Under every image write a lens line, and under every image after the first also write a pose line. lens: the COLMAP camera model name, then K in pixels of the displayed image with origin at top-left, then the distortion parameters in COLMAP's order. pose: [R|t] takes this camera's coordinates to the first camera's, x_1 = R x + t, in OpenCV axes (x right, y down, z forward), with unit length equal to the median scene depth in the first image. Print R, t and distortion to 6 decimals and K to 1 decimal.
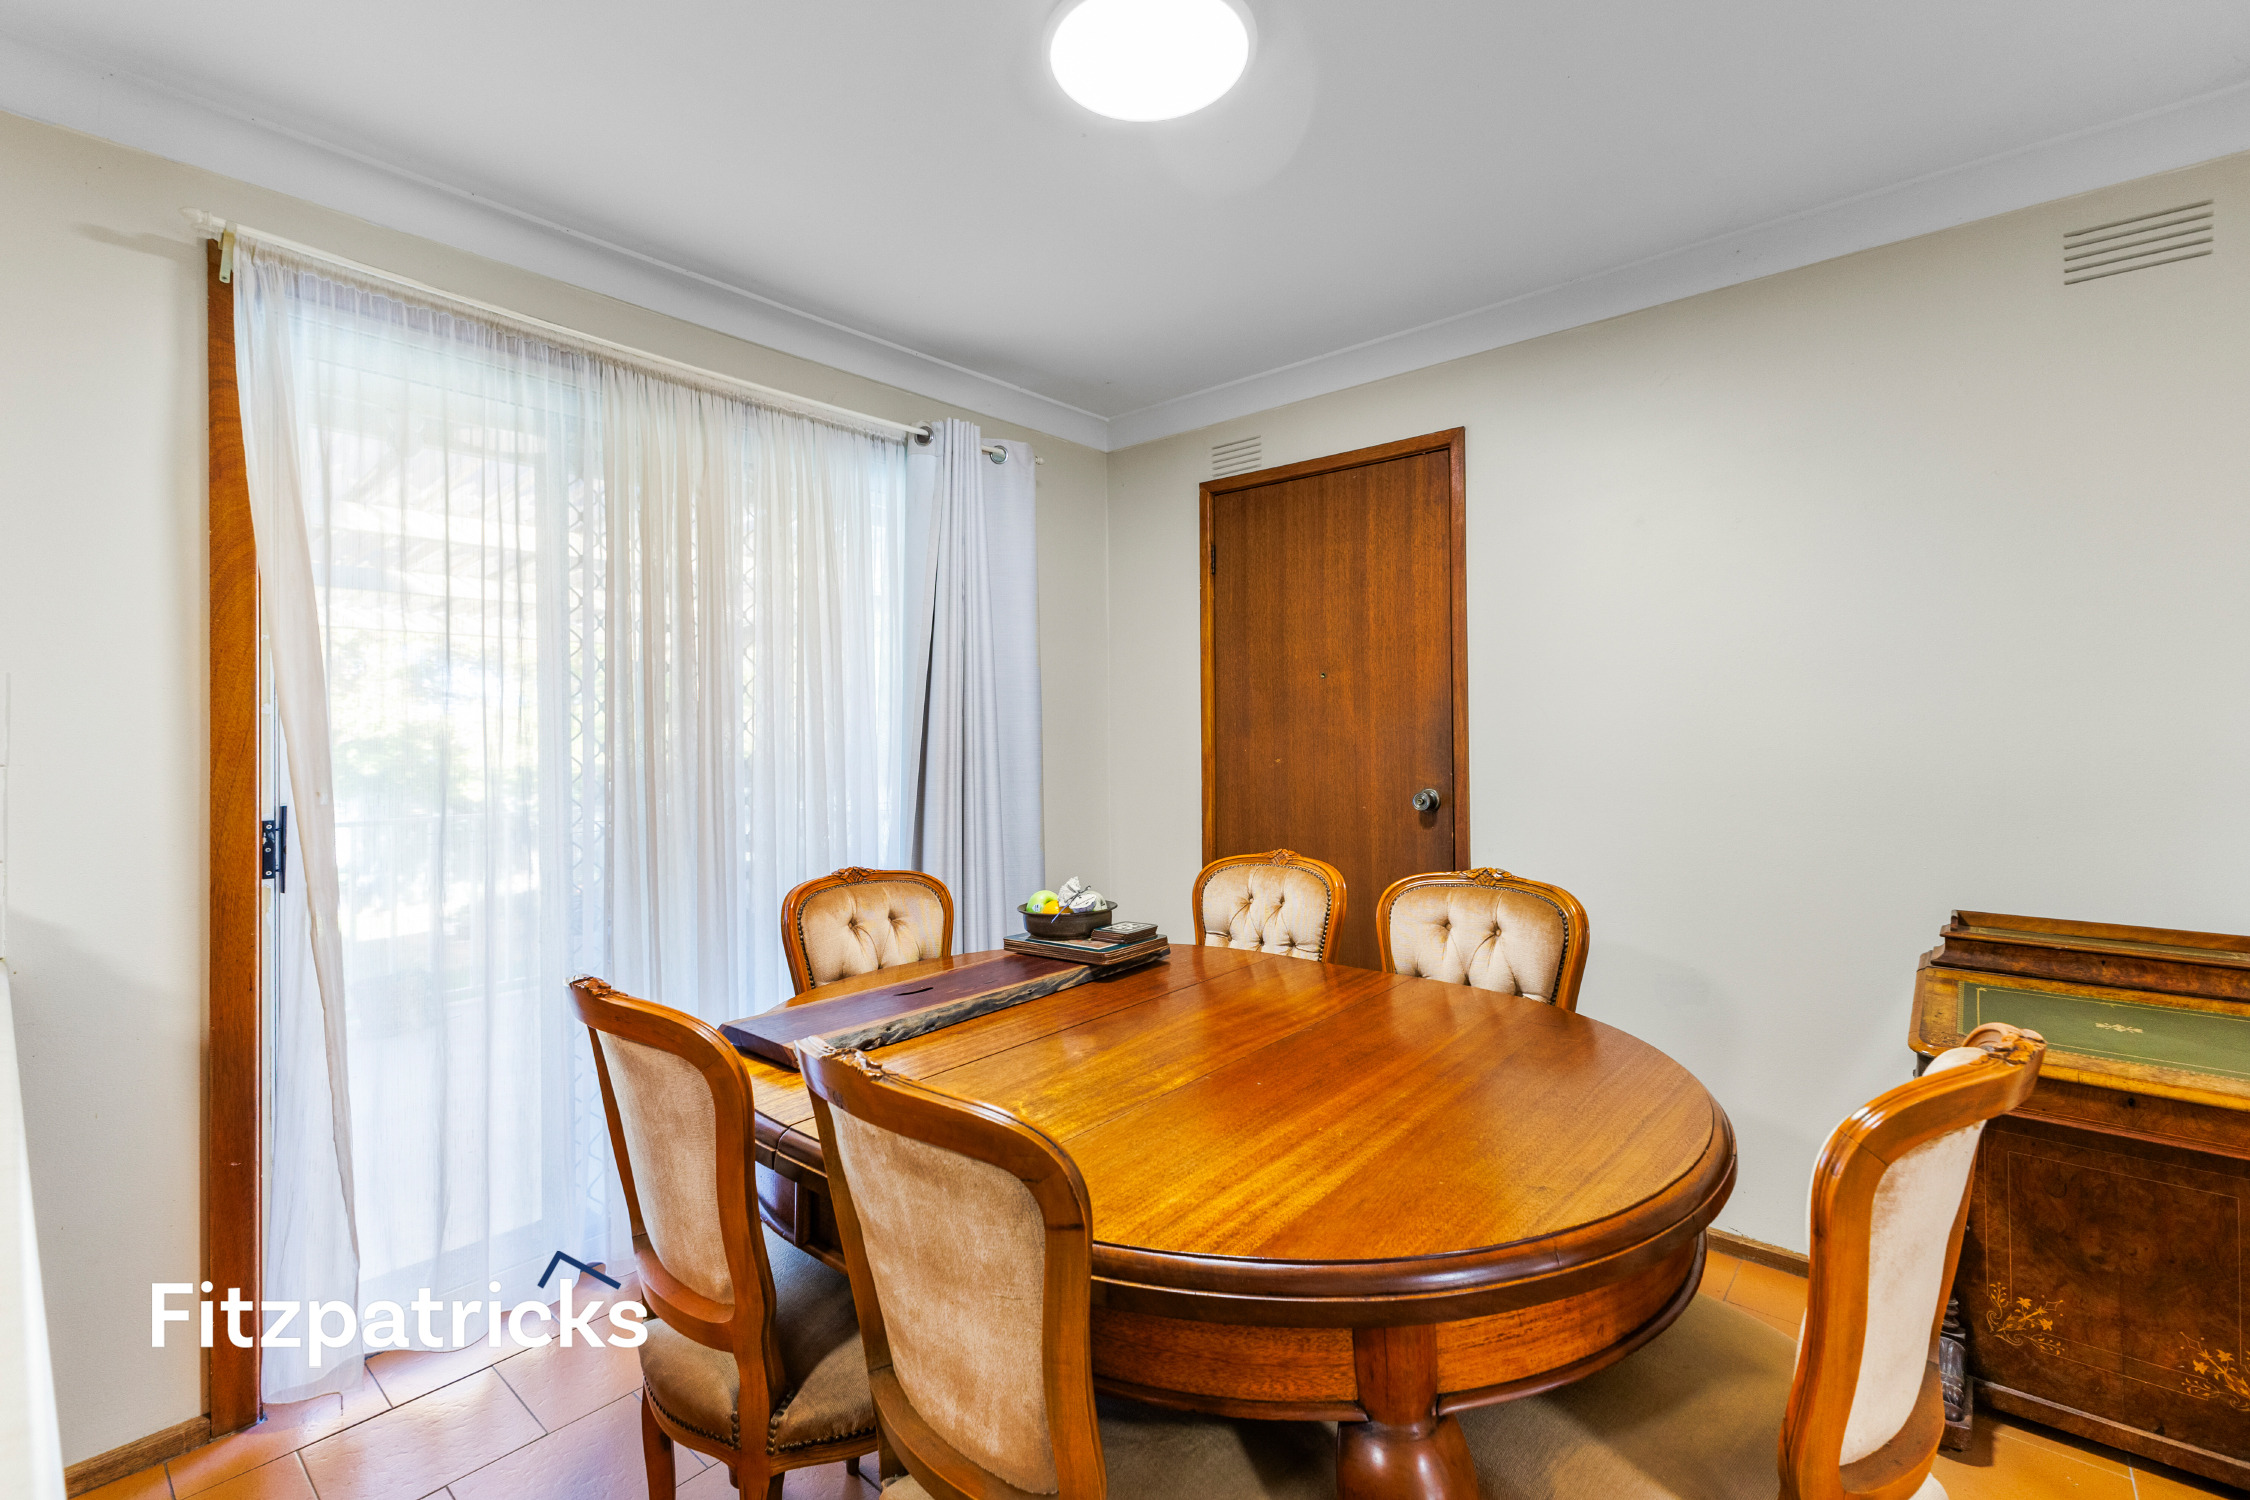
lens RADIAL K [[1000.1, 0, 1128.9], [0, 1000.1, 739.3], [0, 0, 1]] dist [0.008951, -0.001648]
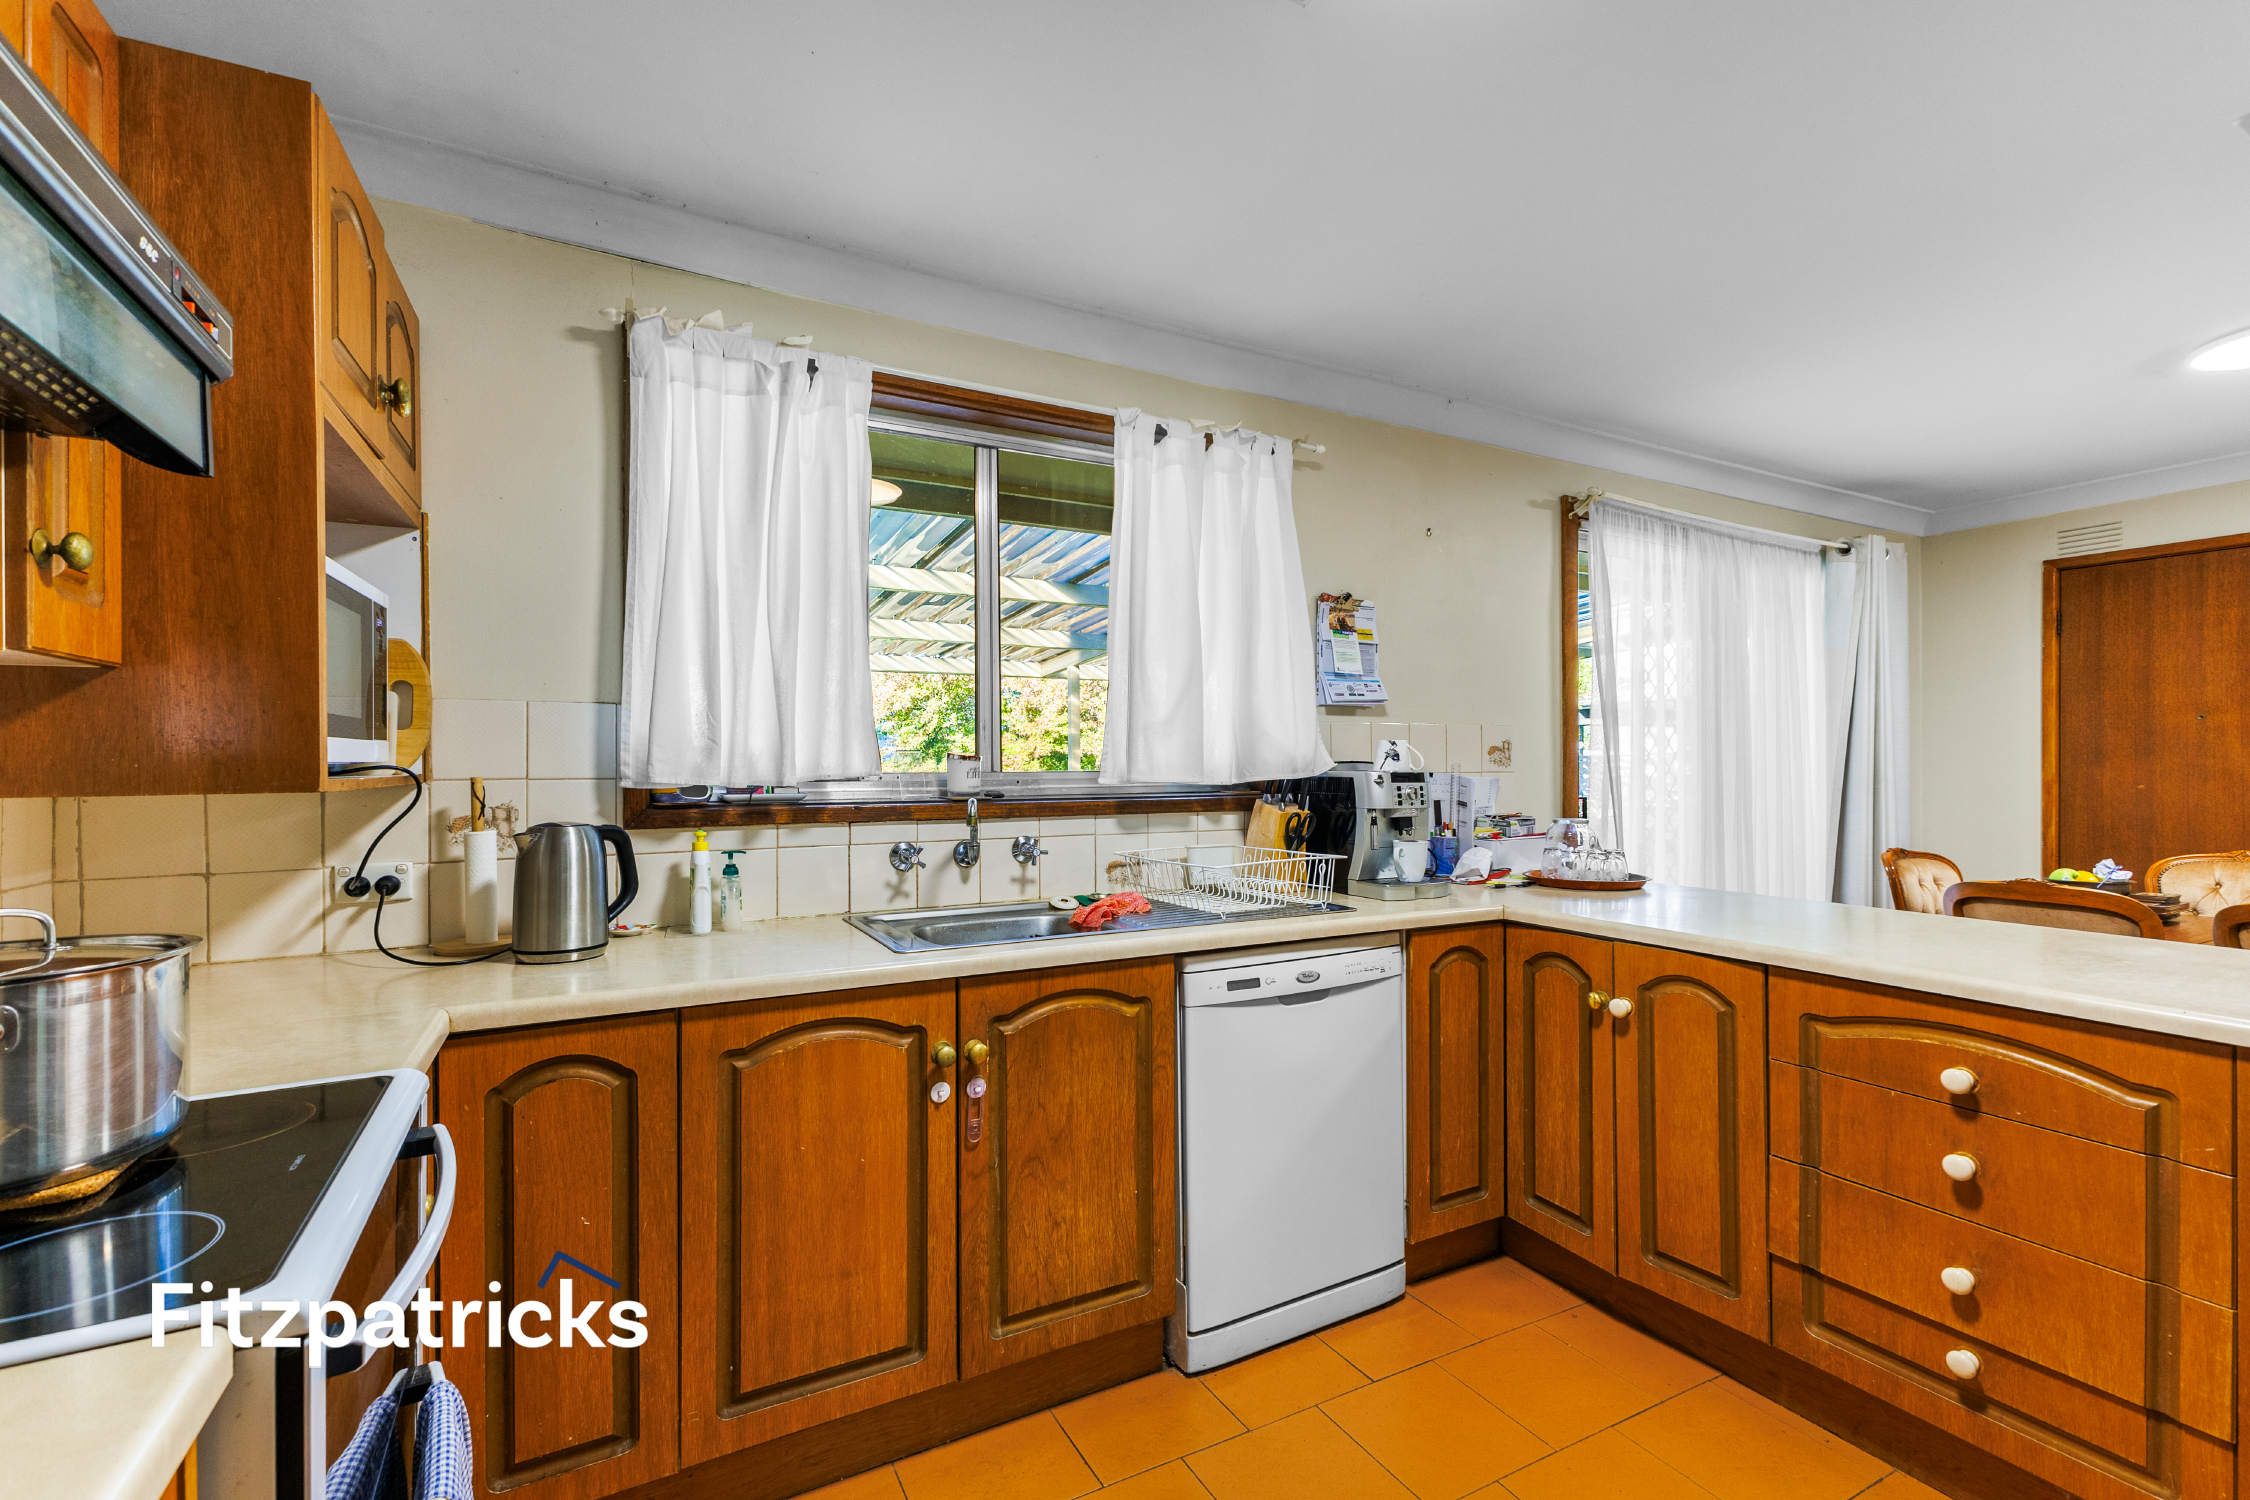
lens RADIAL K [[1000.1, 0, 1134.8], [0, 1000.1, 766.0], [0, 0, 1]] dist [0.008951, -0.001648]
pose [[0.935674, 0.010714, -0.352702, -0.573740], [-0.011451, 0.999934, -0.000003, 0.010264], [0.352679, 0.004041, 0.935736, -0.594500]]
